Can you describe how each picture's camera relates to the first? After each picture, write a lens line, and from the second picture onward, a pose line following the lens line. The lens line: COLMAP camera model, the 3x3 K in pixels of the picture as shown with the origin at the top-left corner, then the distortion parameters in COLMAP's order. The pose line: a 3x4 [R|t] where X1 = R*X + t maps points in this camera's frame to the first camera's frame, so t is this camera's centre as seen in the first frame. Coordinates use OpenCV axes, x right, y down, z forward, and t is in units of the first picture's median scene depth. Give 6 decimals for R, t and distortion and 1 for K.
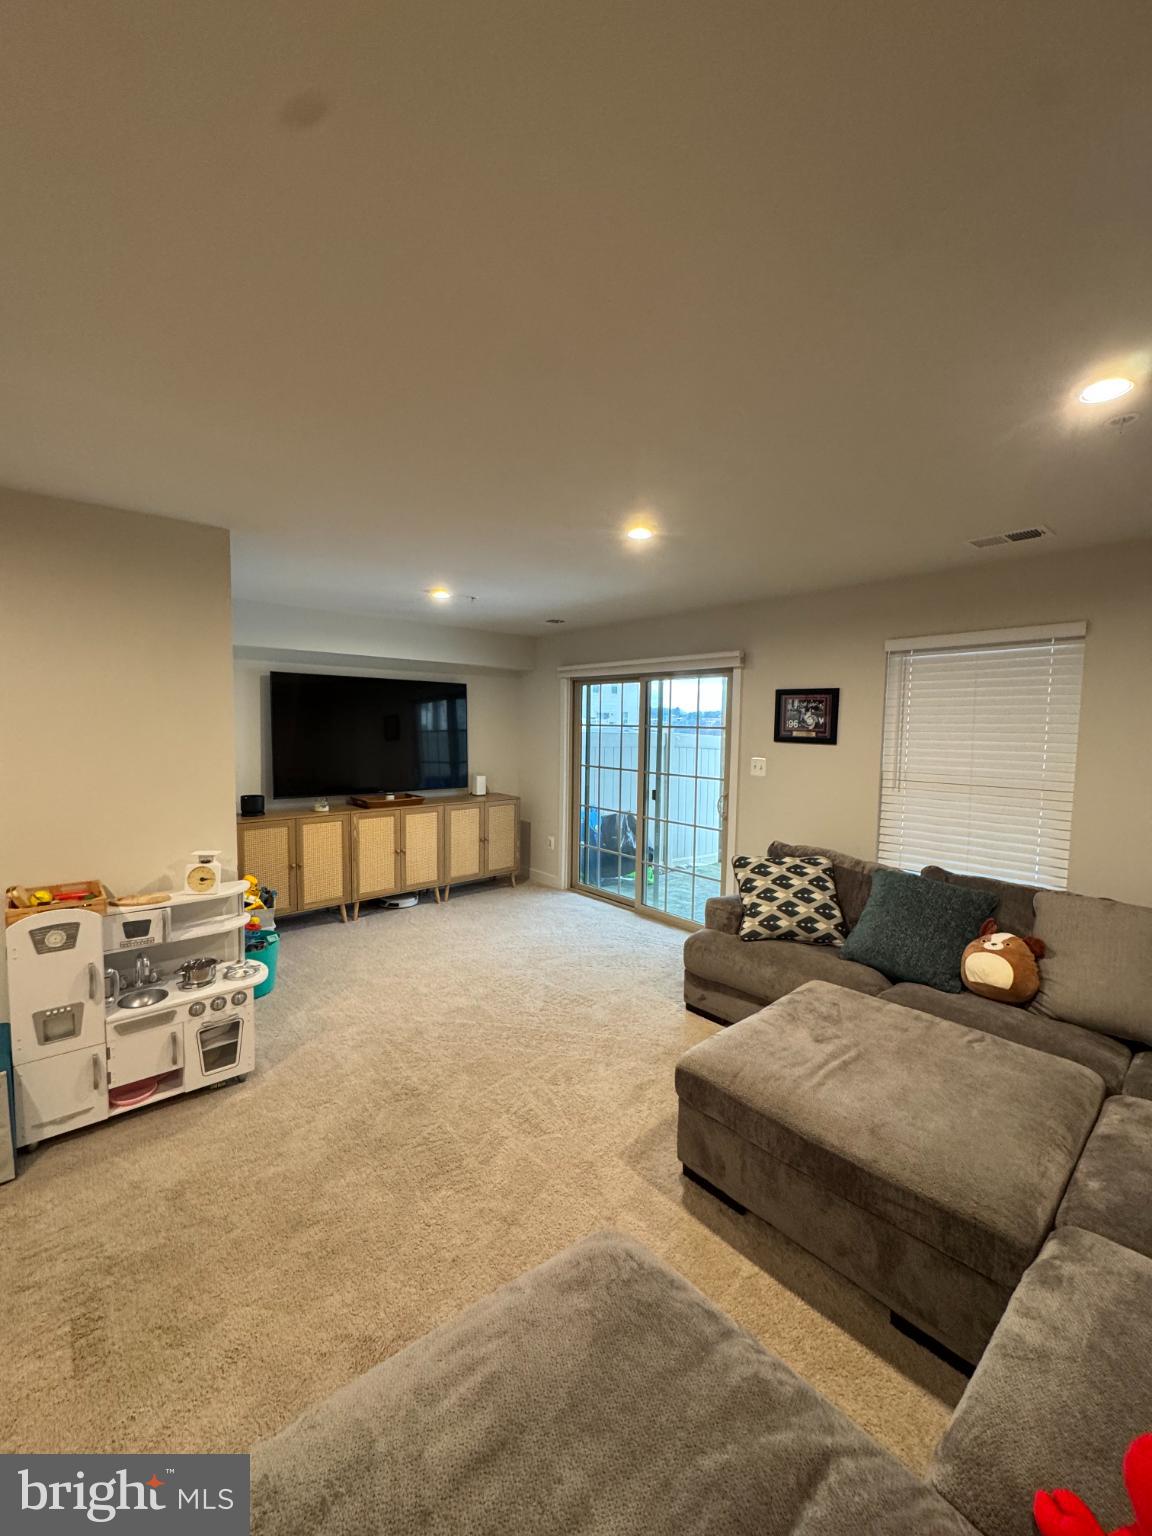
lens RADIAL K [[618.6, 0, 576.6], [0, 618.6, 771.9], [0, 0, 1]] dist [-0.000424, 0.000162]
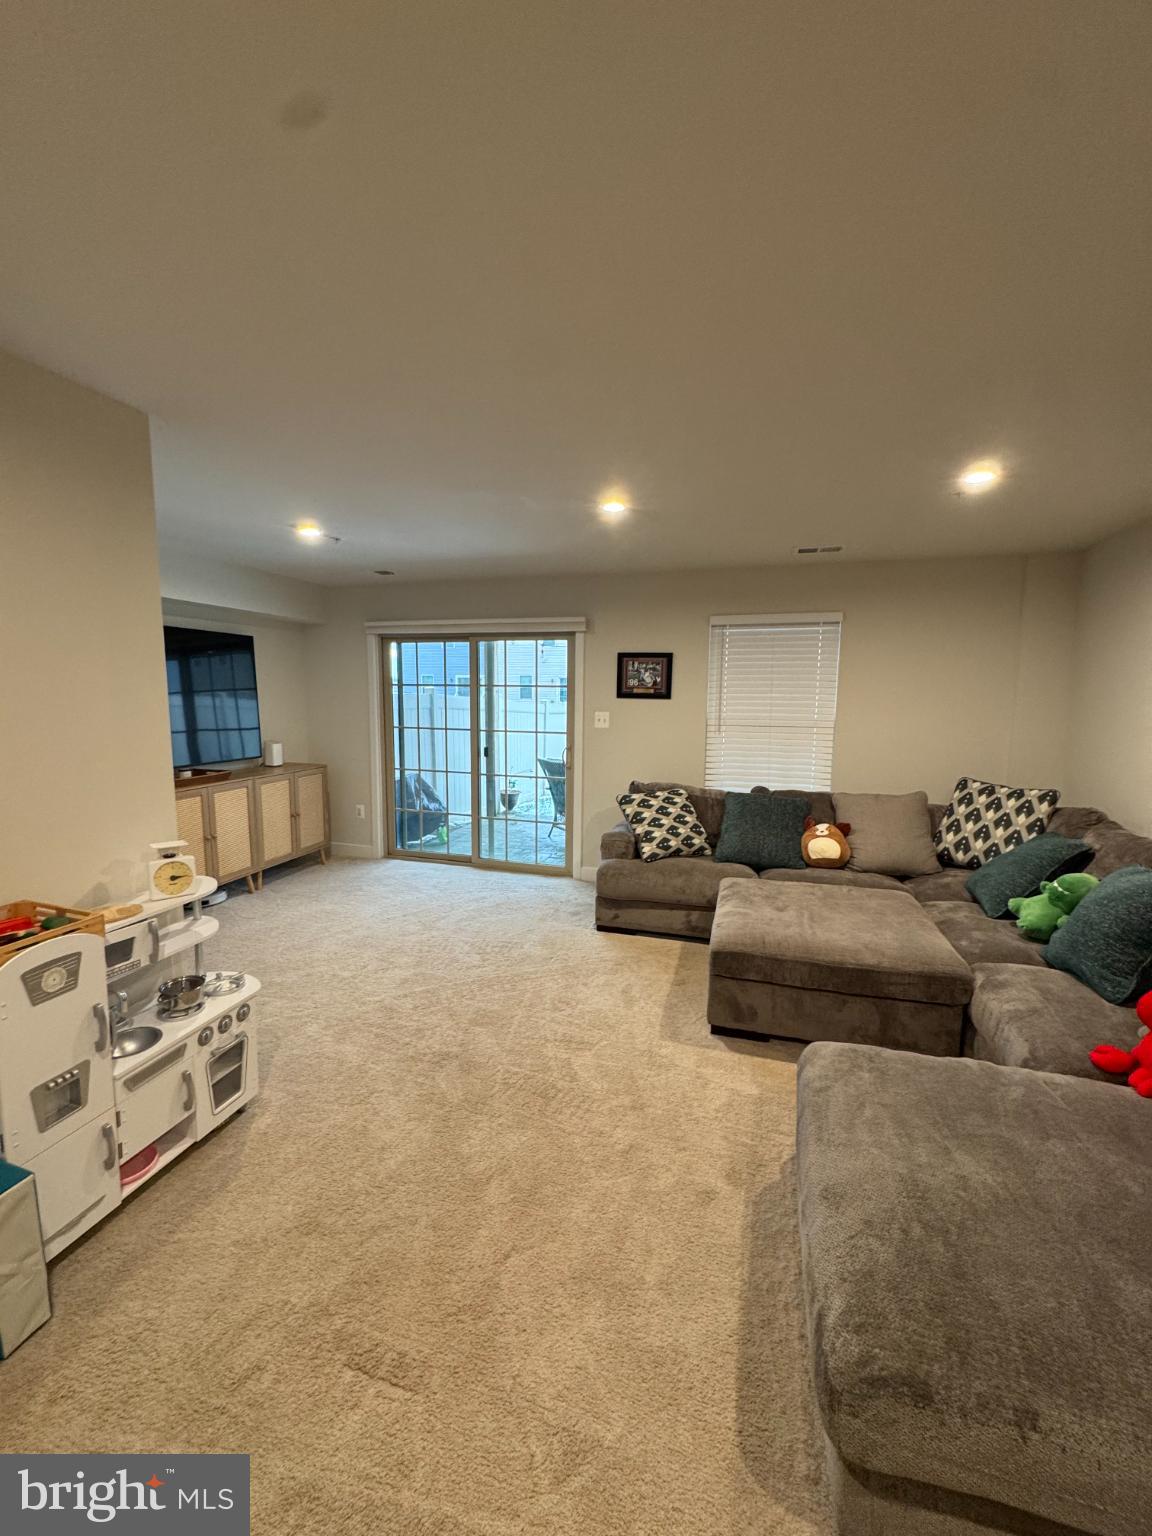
lens RADIAL K [[618.6, 0, 576.6], [0, 618.6, 771.9], [0, 0, 1]] dist [-0.000424, 0.000162]
pose [[0.842595, -0.074825, 0.533325, -0.467827], [0.044521, 0.996589, 0.069483, 0.007665], [-0.536705, -0.034802, 0.843052, 0.063122]]
